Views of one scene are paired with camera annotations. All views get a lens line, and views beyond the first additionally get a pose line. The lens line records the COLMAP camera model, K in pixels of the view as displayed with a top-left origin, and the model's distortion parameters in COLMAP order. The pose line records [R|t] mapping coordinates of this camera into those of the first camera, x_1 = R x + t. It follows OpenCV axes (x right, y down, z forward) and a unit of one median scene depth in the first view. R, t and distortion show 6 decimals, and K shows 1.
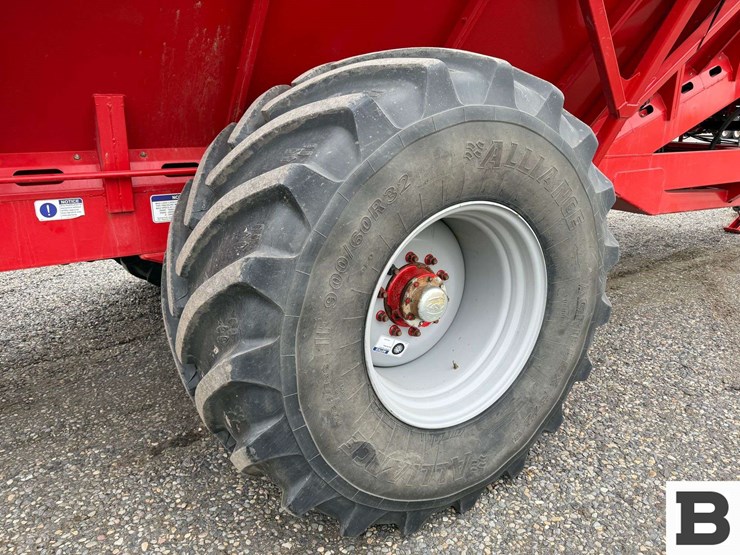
lens RADIAL K [[513.2, 0, 383.0], [0, 513.2, 257.0], [0, 0, 1]] dist [0.022535, -0.030720]
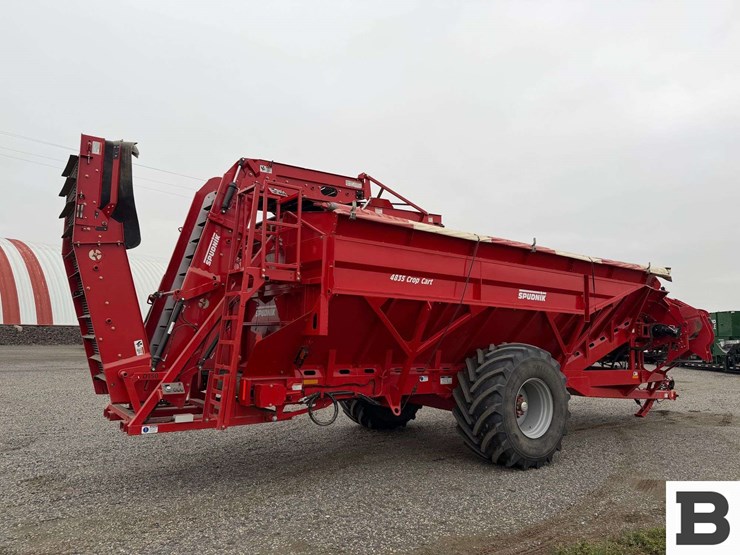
lens RADIAL K [[513.2, 0, 369.2], [0, 513.2, 272.6], [0, 0, 1]] dist [0.022535, -0.030720]
pose [[0.999203, 0.014152, 0.037329, -1.155492], [0.001802, 0.918111, -0.396320, 0.662880], [-0.039881, 0.396071, 0.917353, -2.731850]]
